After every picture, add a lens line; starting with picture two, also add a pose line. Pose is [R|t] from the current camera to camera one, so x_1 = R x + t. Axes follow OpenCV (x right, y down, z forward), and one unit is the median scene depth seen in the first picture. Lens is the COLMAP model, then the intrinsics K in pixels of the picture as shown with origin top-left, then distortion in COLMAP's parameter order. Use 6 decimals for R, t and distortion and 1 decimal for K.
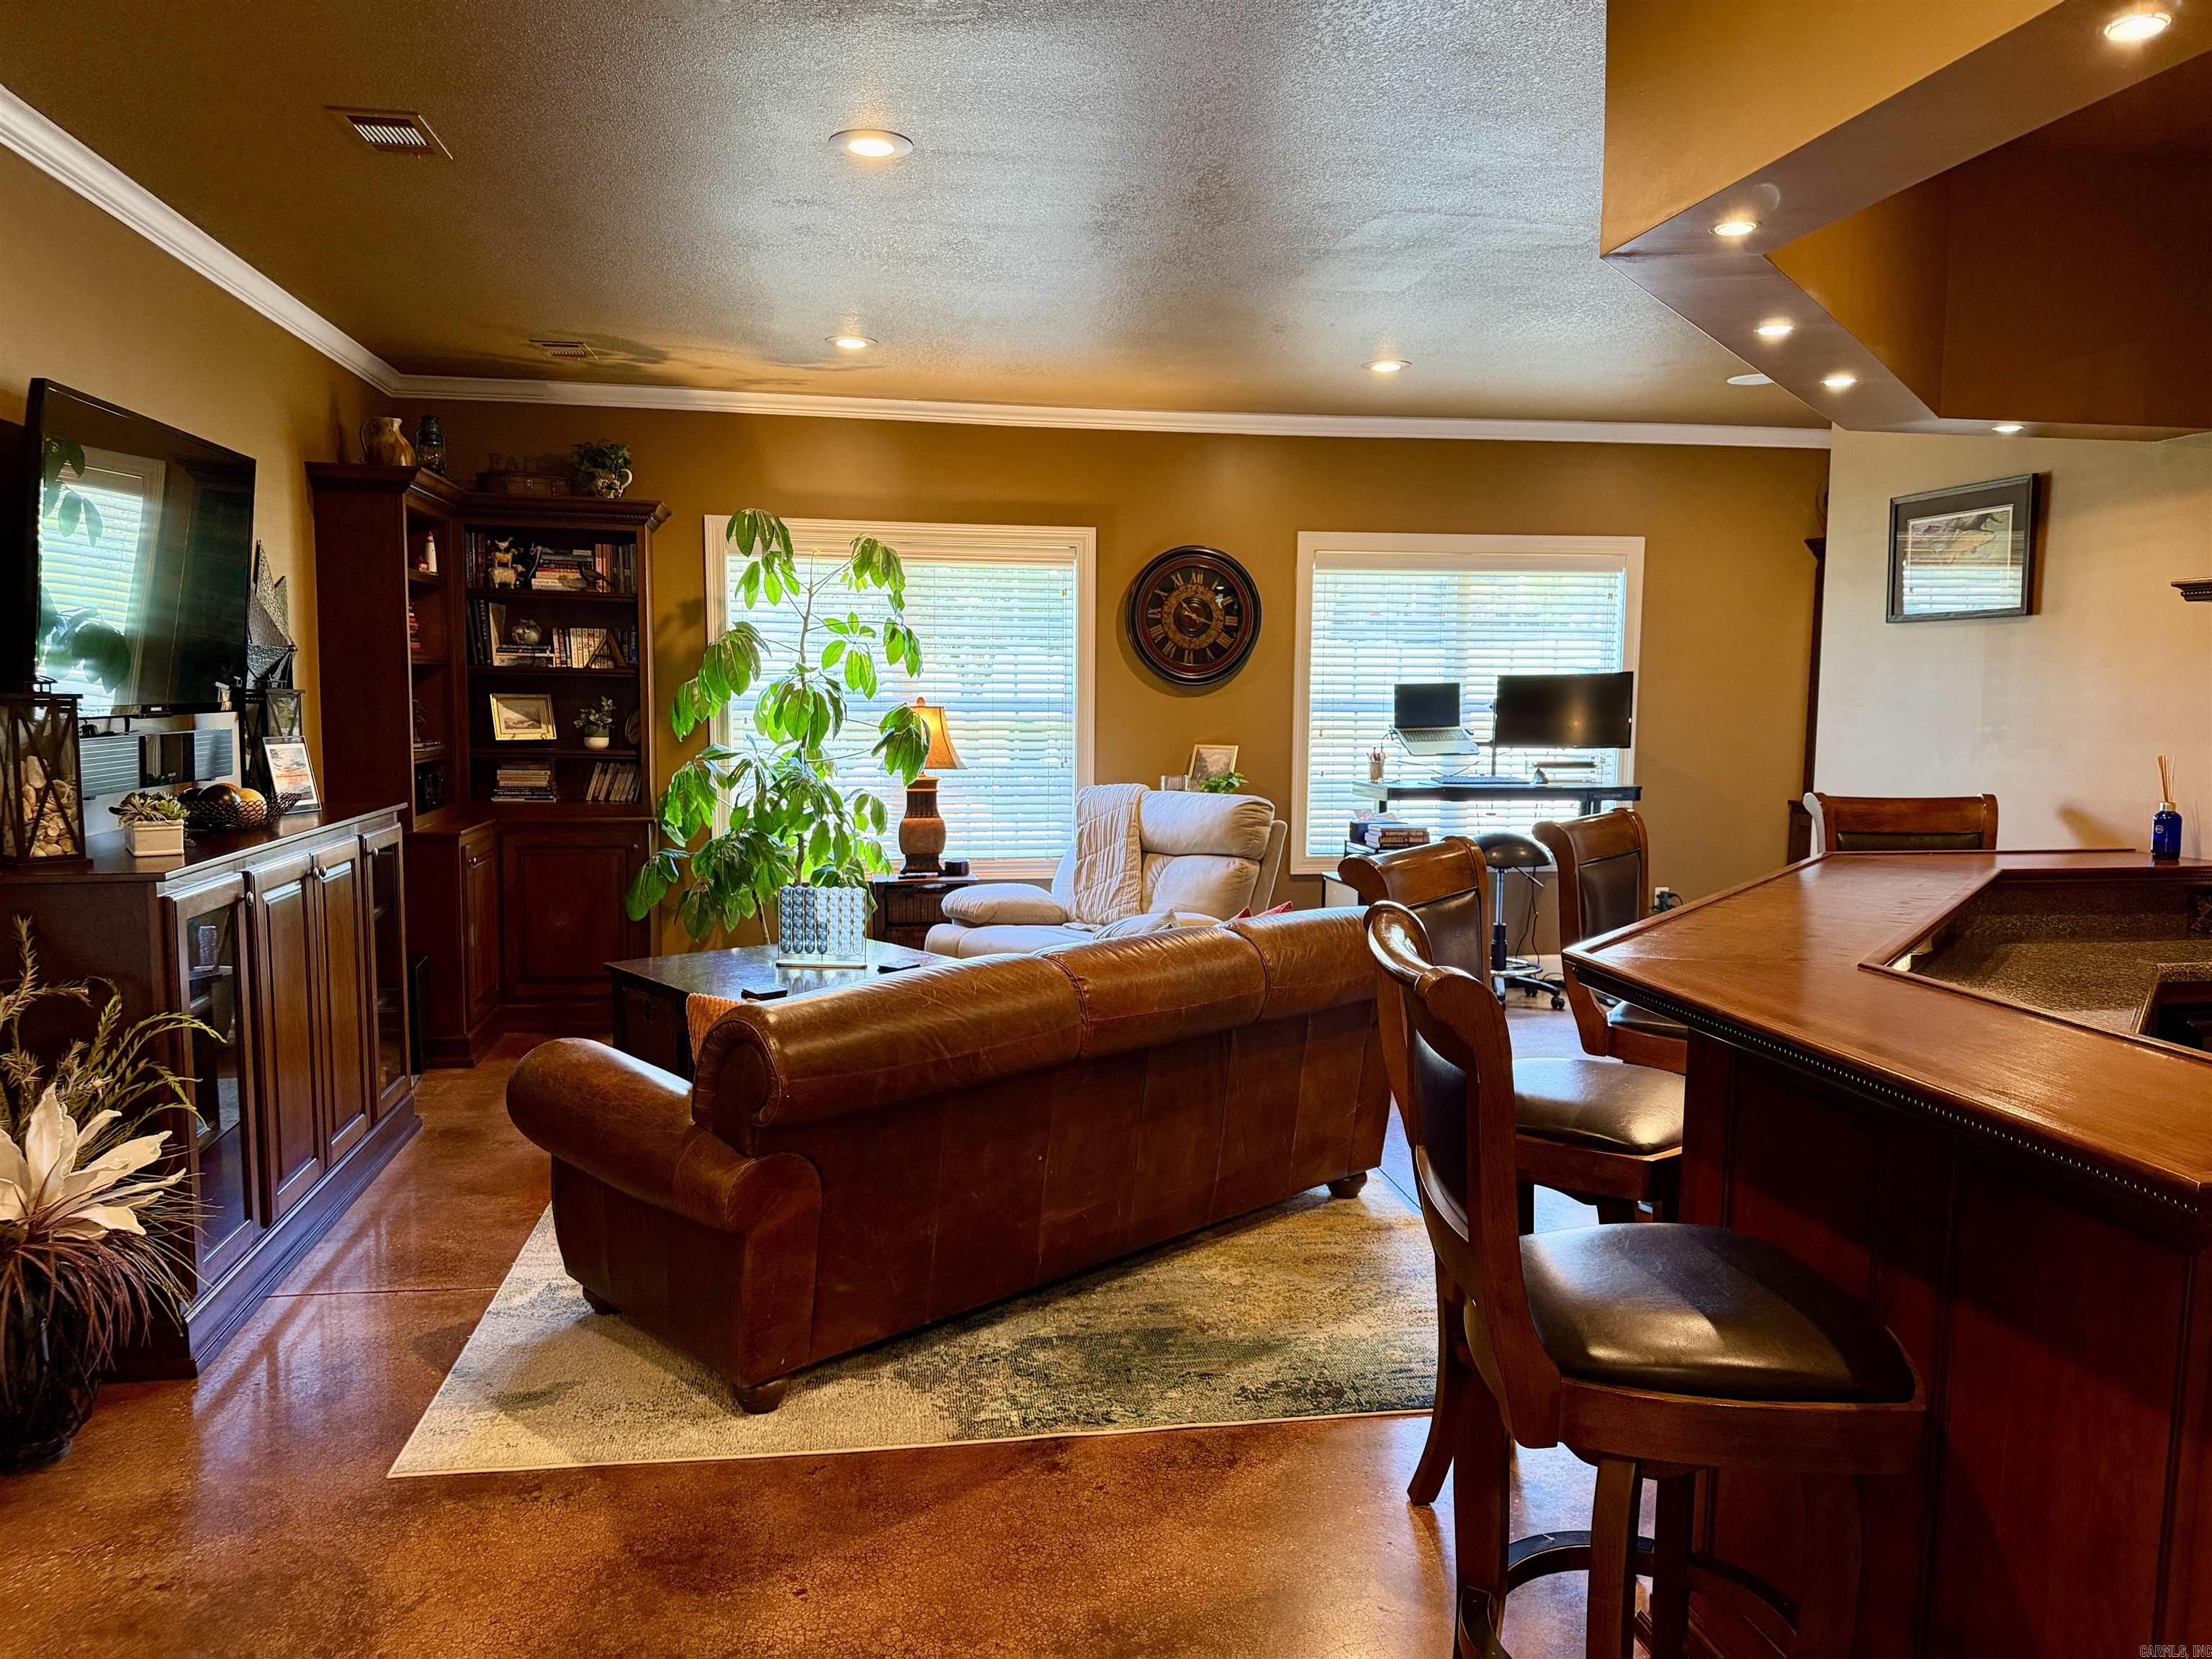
lens RADIAL K [[1583.3, 0, 1092.0], [0, 1583.3, 838.4], [0, 0, 1]] dist [0.077935, -0.063368]
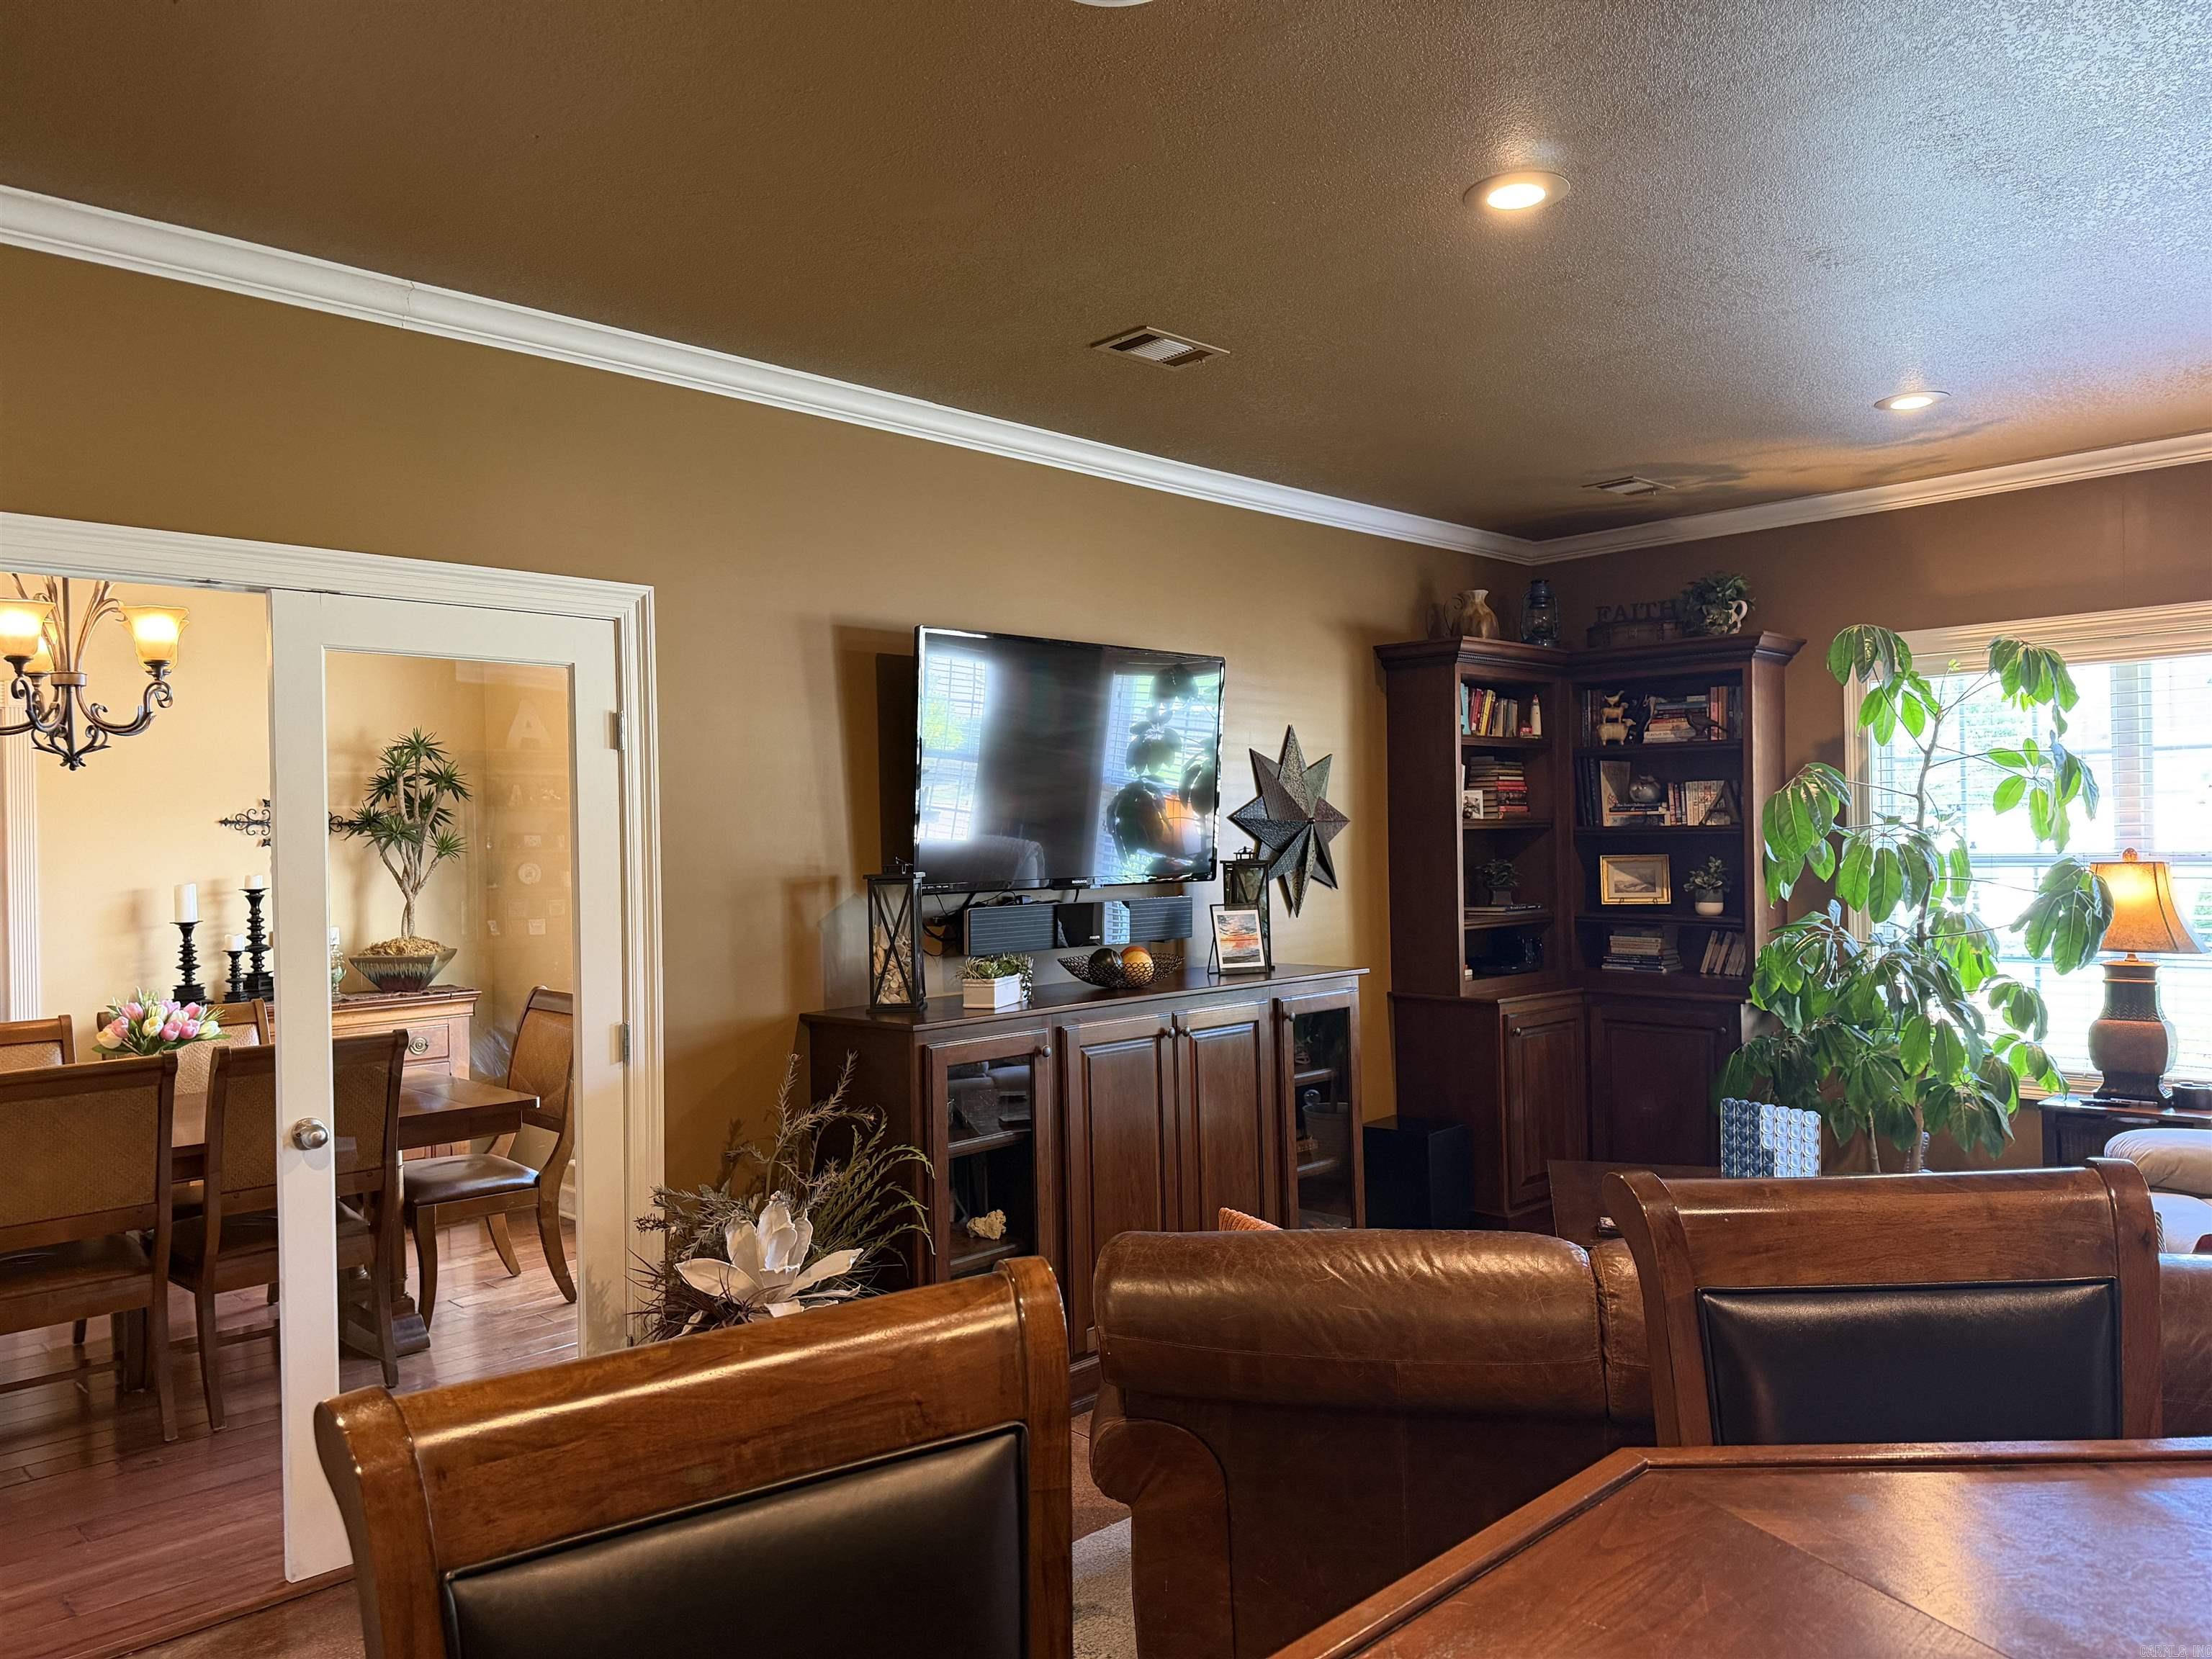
lens RADIAL K [[1583.3, 0, 1092.0], [0, 1583.3, 838.4], [0, 0, 1]] dist [0.077935, -0.063368]
pose [[0.587059, -0.024106, -0.809185, 0.213414], [-0.052783, 0.996290, -0.067973, -0.020310], [0.807821, 0.082615, 0.583609, 0.202375]]
